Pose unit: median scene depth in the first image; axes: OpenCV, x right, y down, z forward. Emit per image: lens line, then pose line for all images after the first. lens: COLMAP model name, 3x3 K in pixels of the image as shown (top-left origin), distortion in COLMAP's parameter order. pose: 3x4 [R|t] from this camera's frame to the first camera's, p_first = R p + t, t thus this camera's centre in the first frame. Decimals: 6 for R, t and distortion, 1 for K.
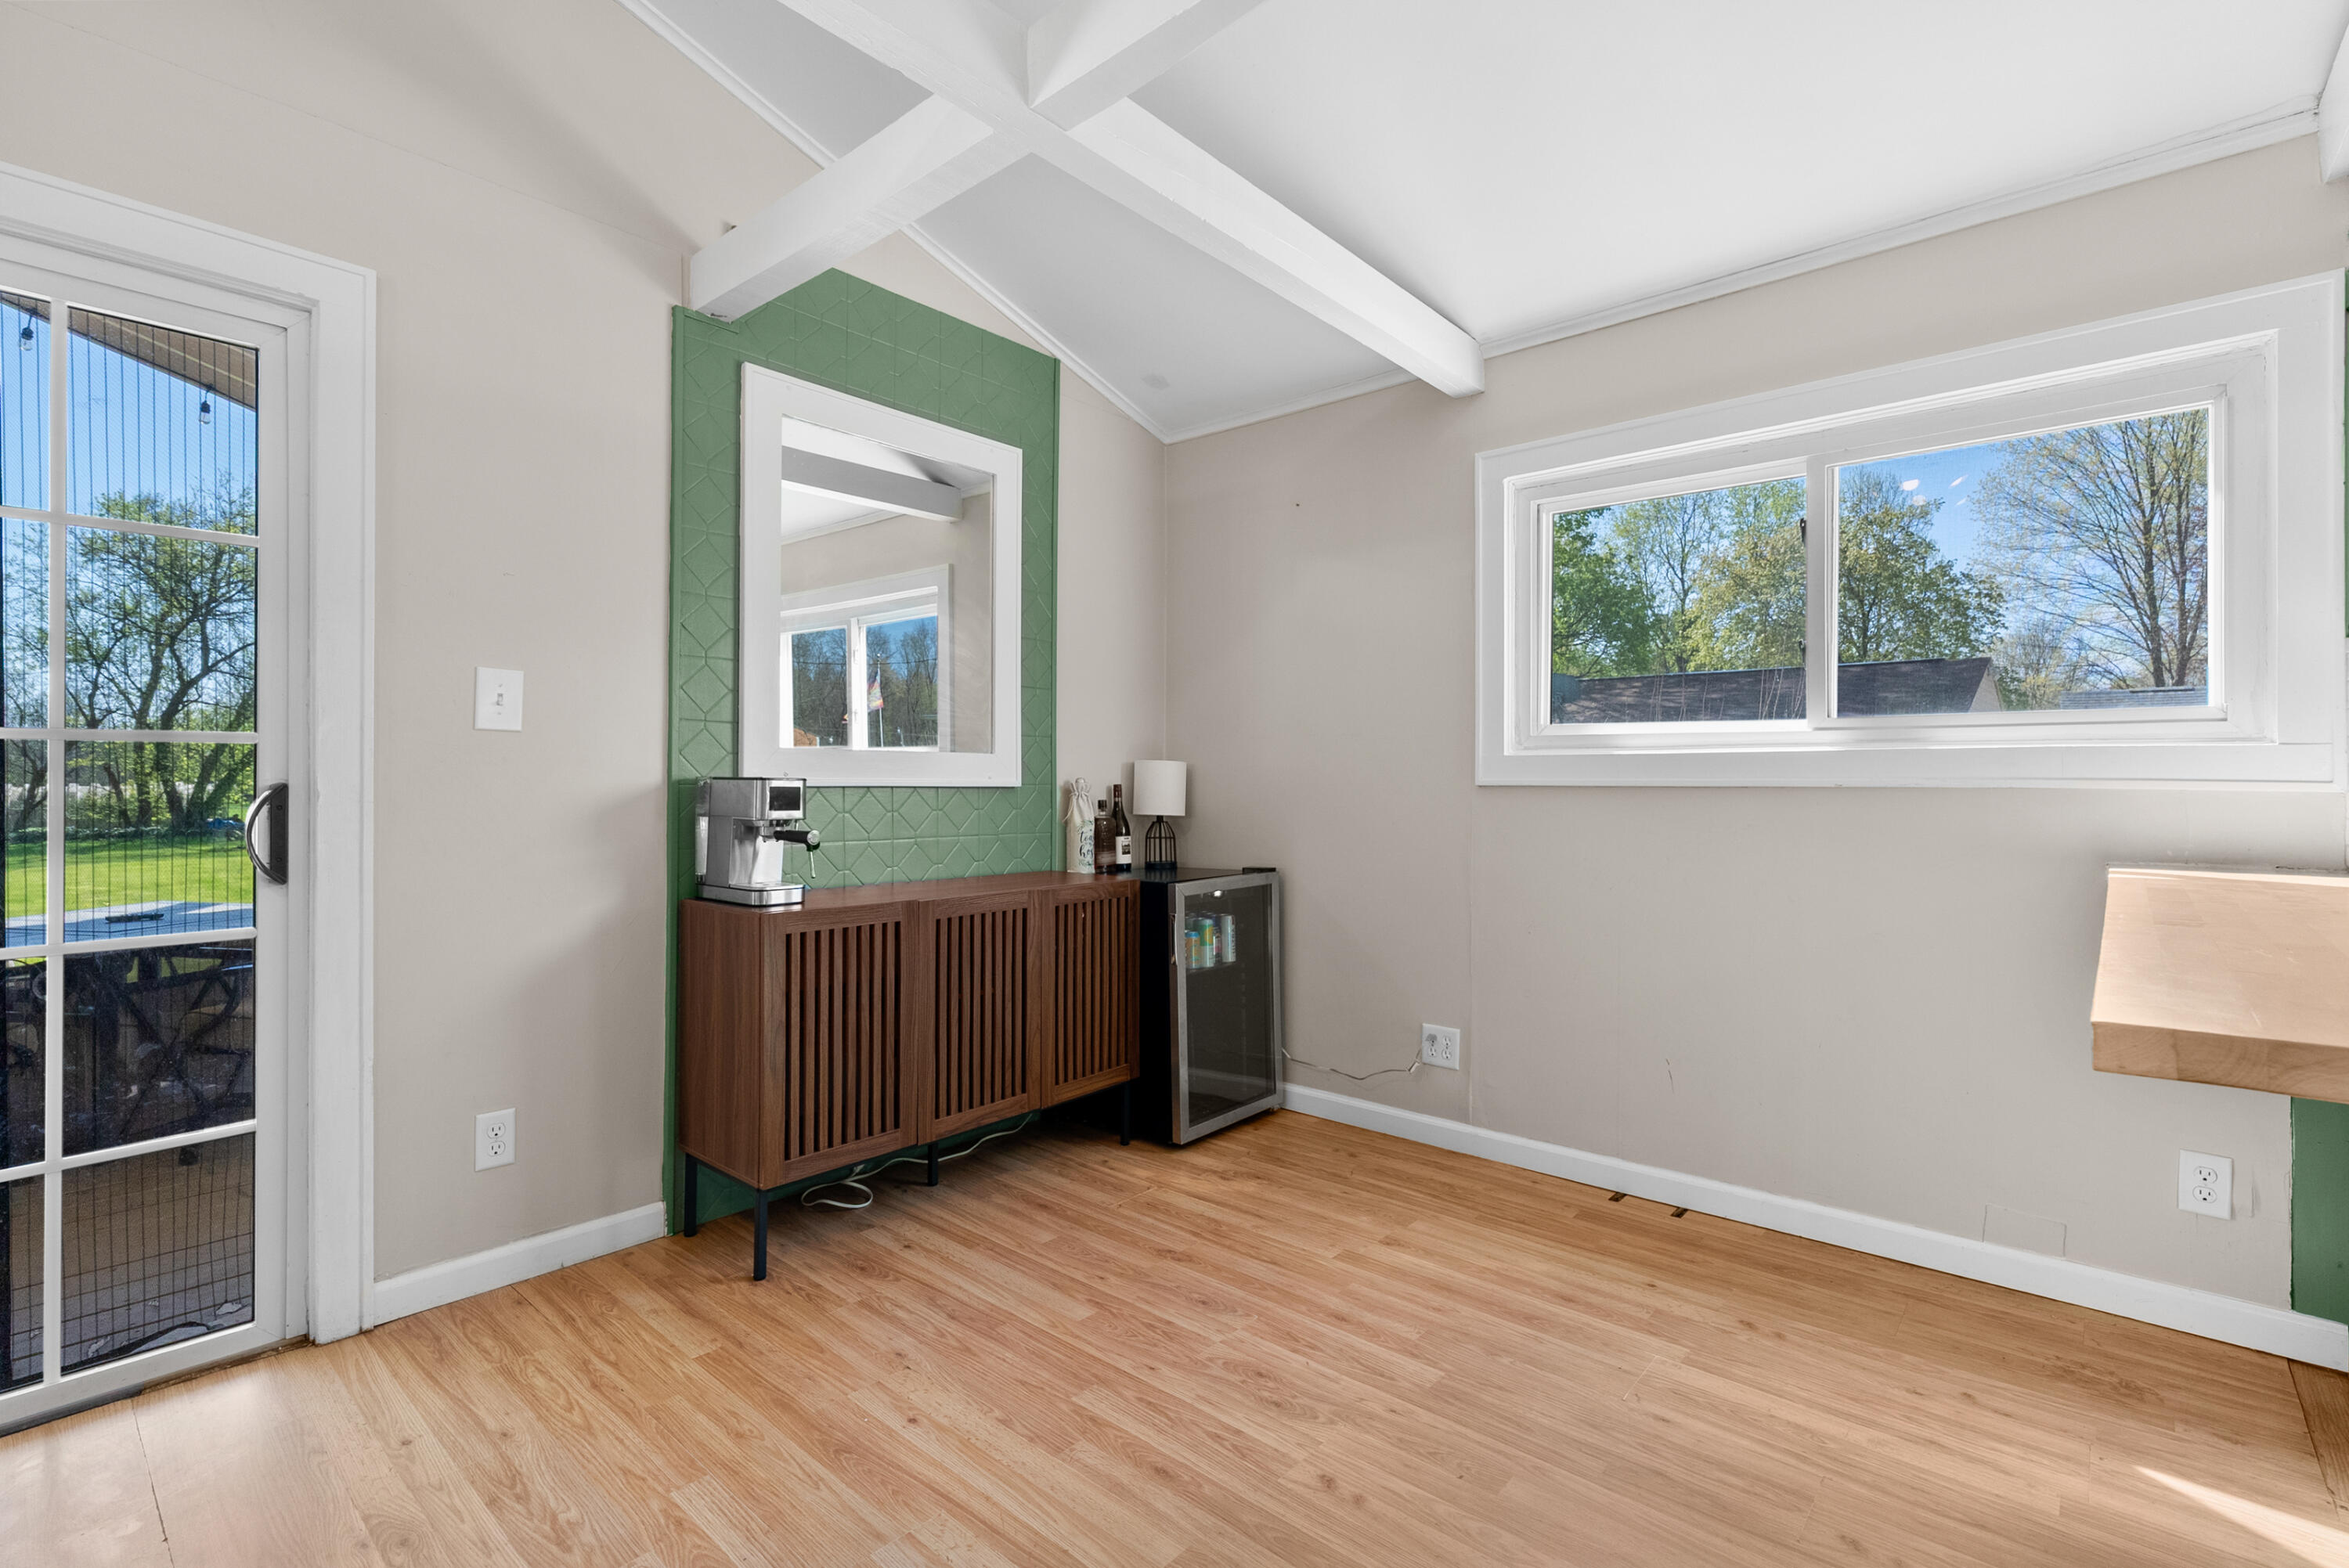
lens RADIAL K [[1071.8, 0, 1174.1], [0, 1071.8, 750.5], [0, 0, 1]] dist [-0.001622, -0.000199]
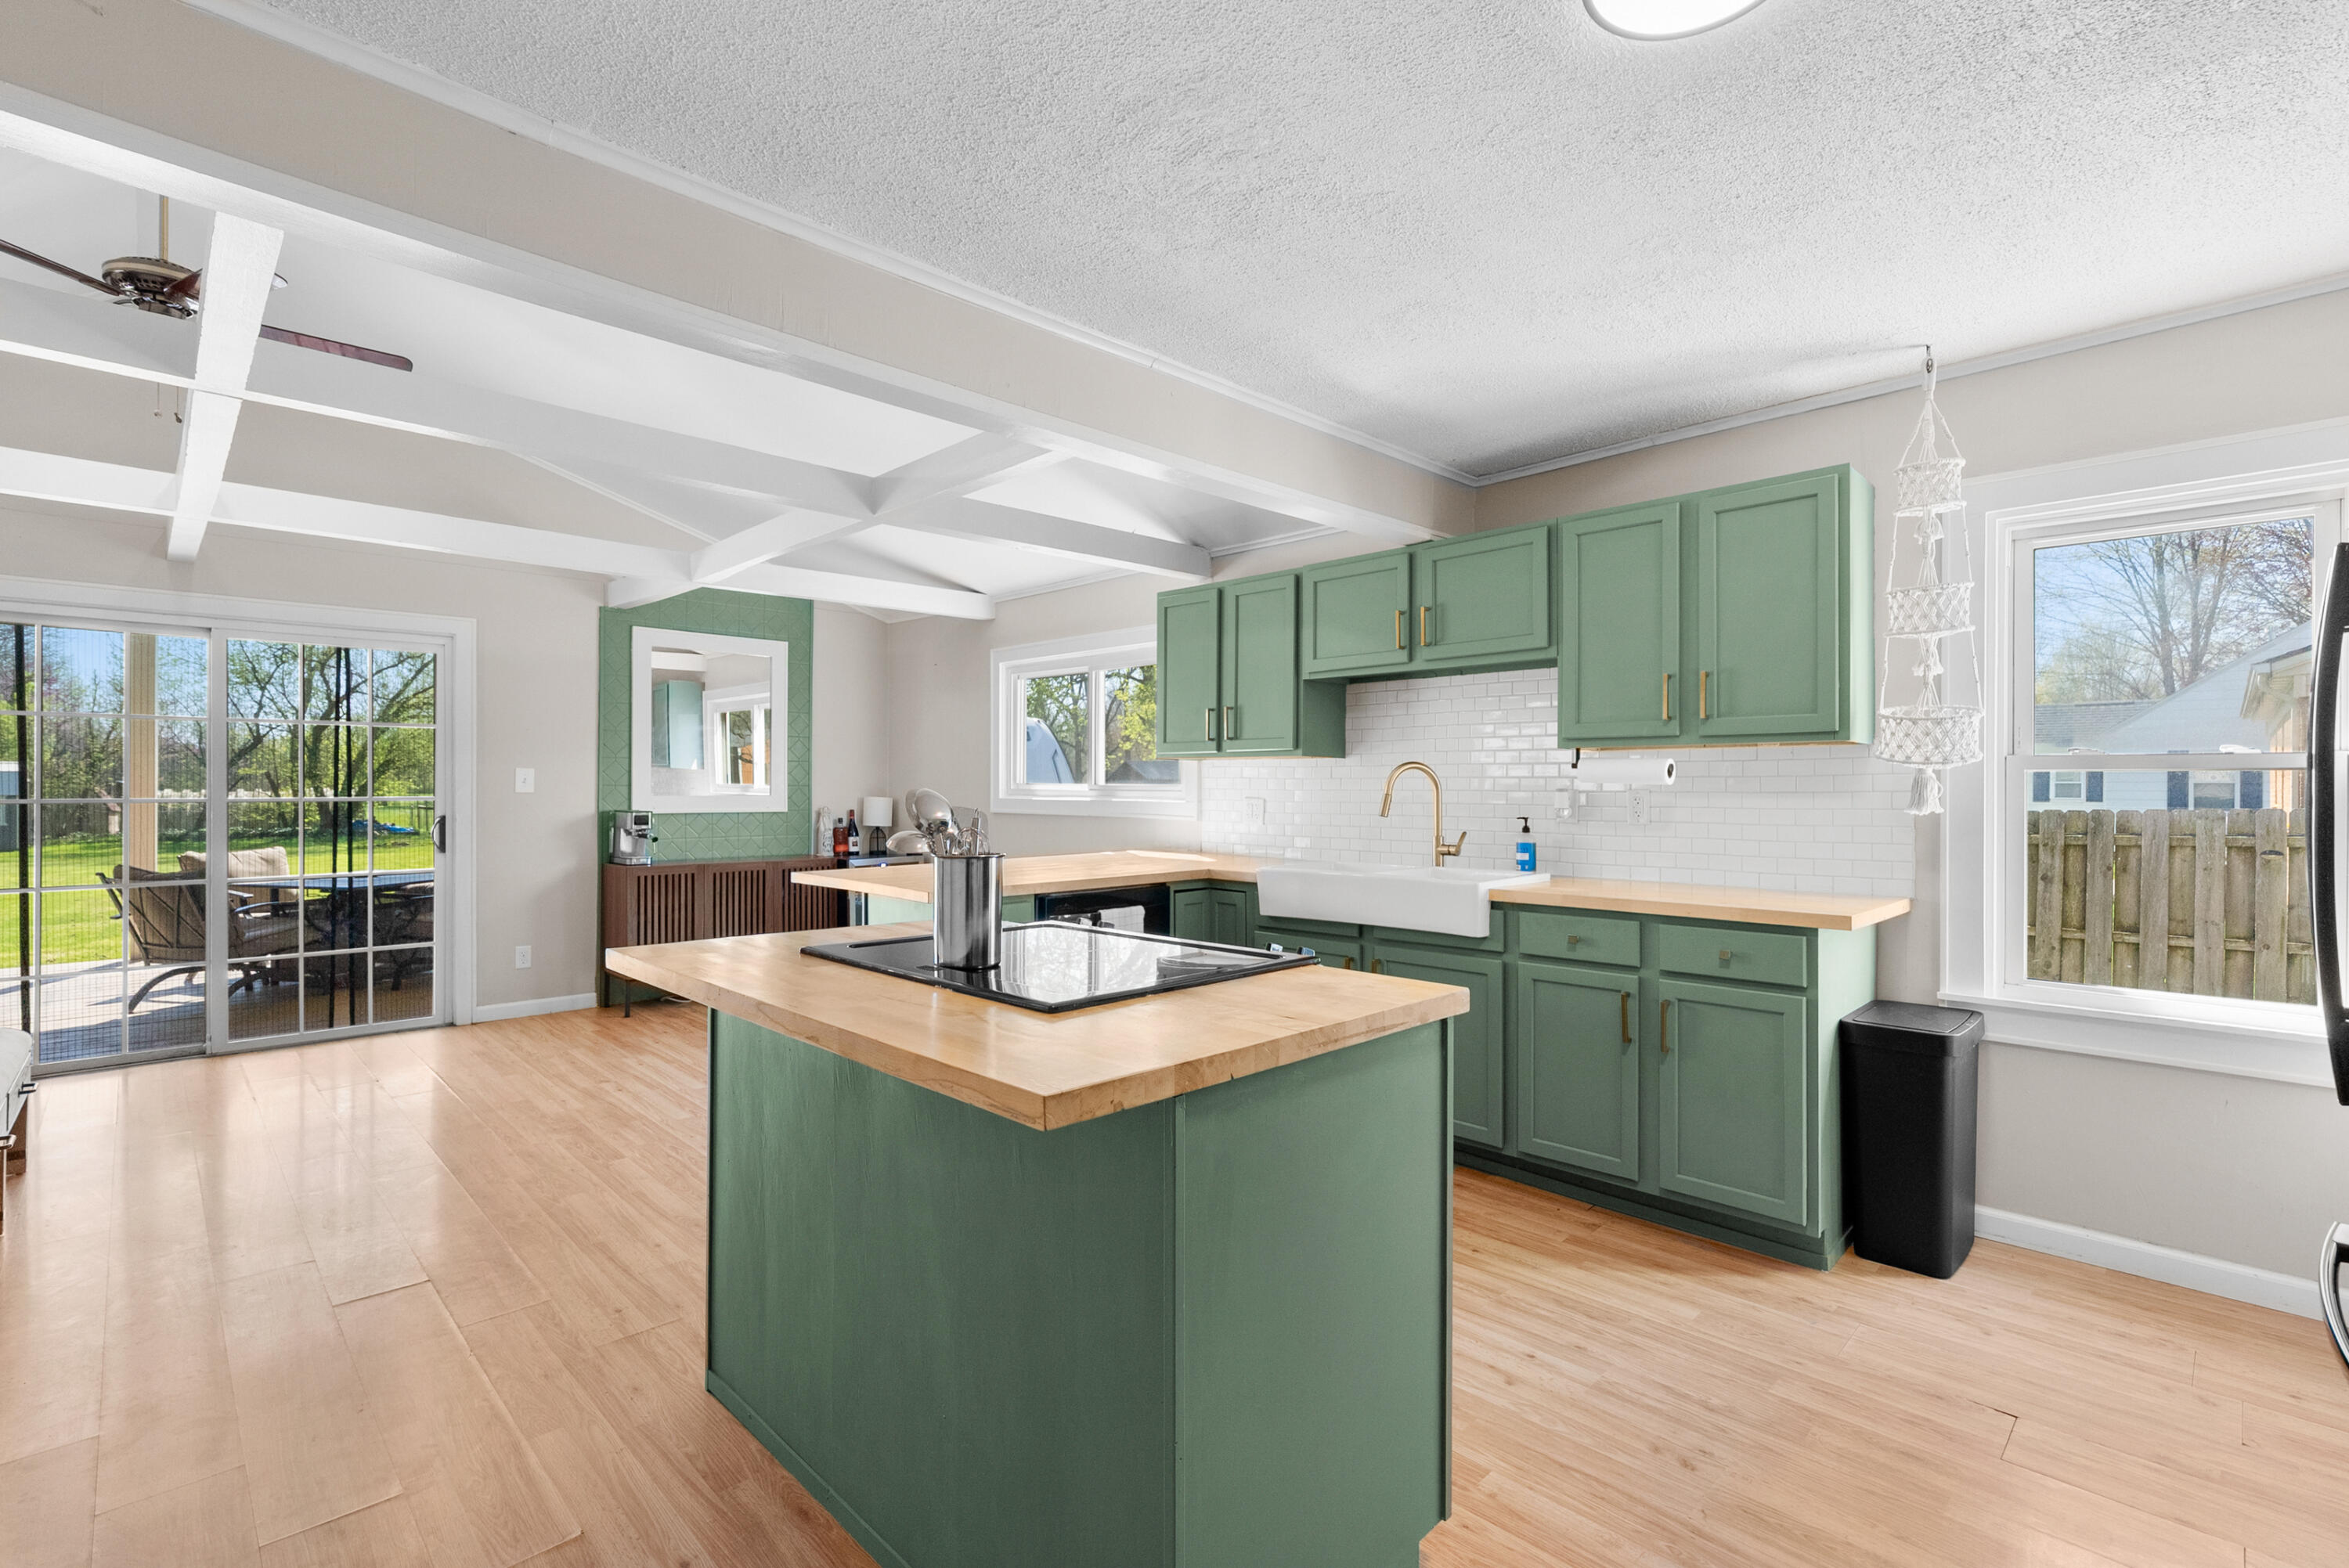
lens RADIAL K [[1071.8, 0, 1174.1], [0, 1071.8, 750.5], [0, 0, 1]] dist [-0.001622, -0.000199]
pose [[0.997299, -0.002308, -0.073414, 0.758552], [0.002122, 0.999994, -0.002615, -0.077220], [0.073420, 0.002453, 0.997298, -0.984117]]
